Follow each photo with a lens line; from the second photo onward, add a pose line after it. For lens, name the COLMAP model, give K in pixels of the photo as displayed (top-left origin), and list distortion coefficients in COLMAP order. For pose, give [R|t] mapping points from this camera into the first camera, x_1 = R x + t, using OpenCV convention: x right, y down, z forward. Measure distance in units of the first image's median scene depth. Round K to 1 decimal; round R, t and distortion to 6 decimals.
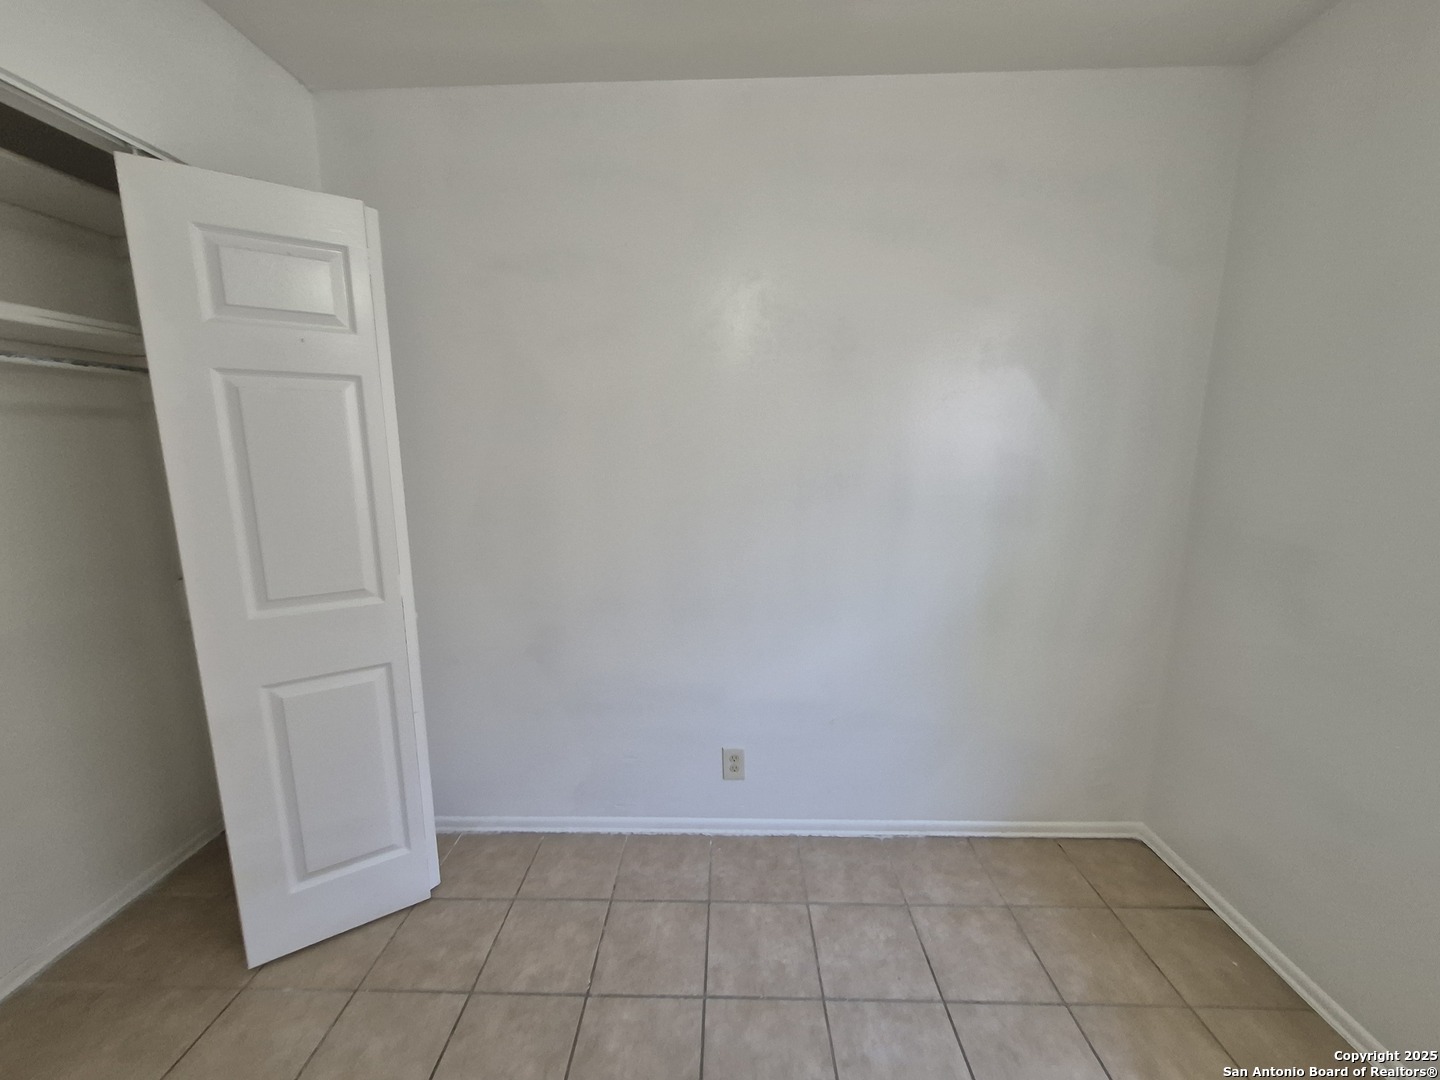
lens RADIAL K [[576.7, 0, 709.7], [0, 576.7, 540.7], [0, 0, 1]] dist [0.009001, -0.000045]
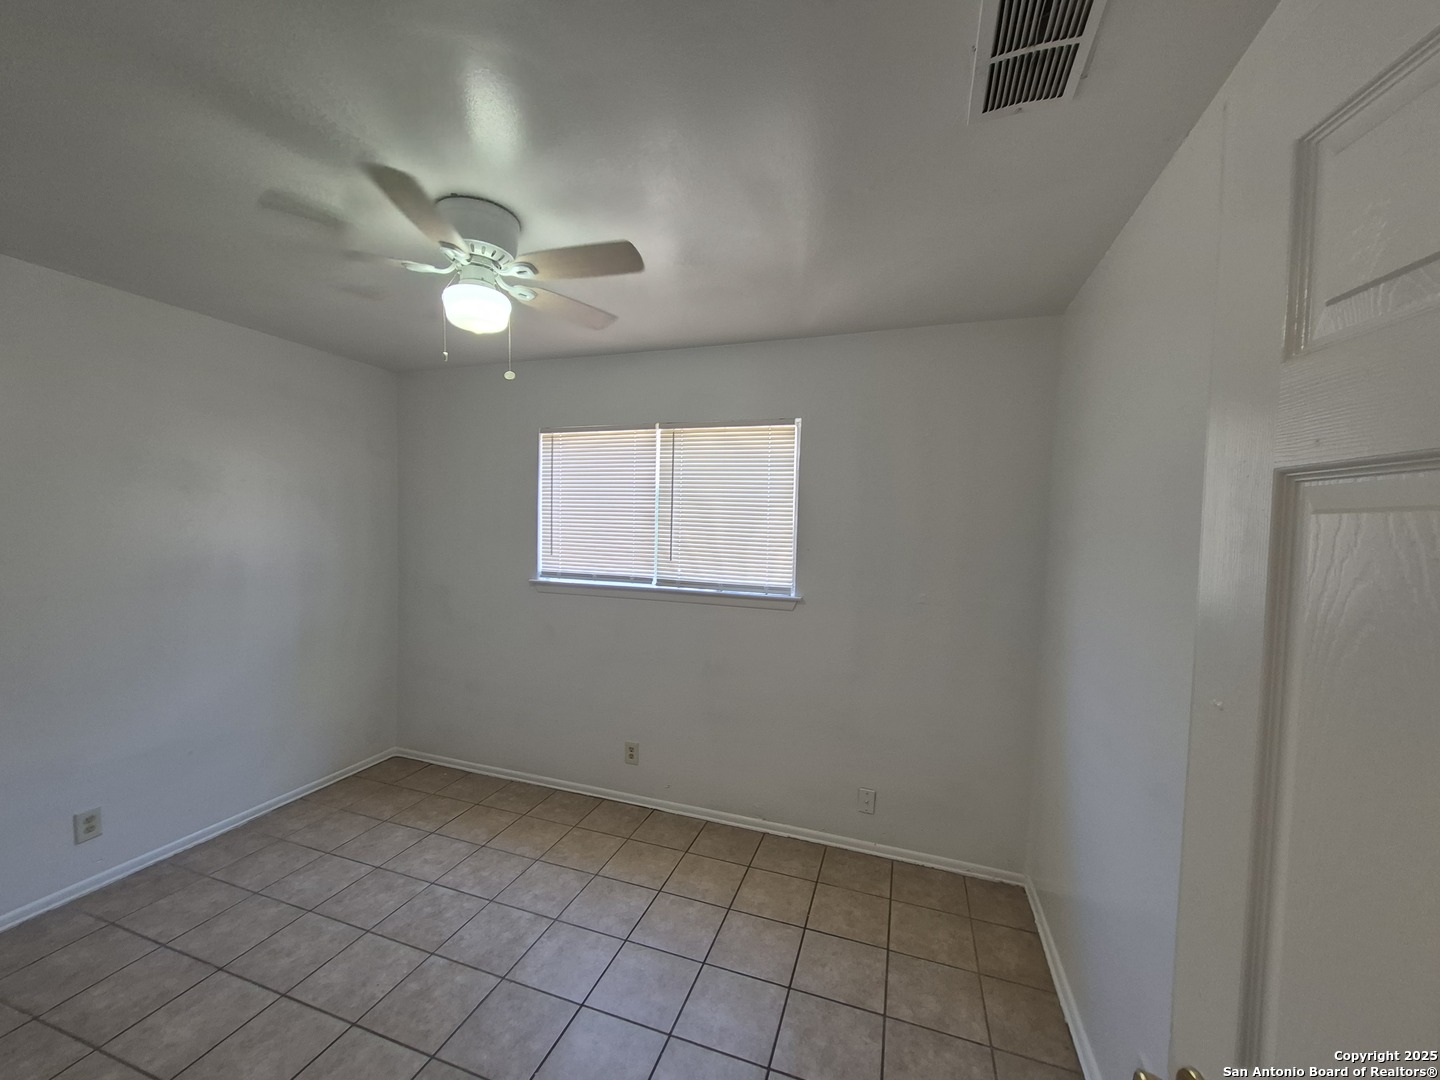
lens RADIAL K [[576.7, 0, 712.4], [0, 576.7, 544.1], [0, 0, 1]] dist [0.009001, -0.000045]
pose [[0.308418, -0.028221, 0.950832, -0.720948], [0.141818, 0.989753, -0.016625, 0.038255], [-0.940620, 0.139973, 0.309260, -0.637423]]
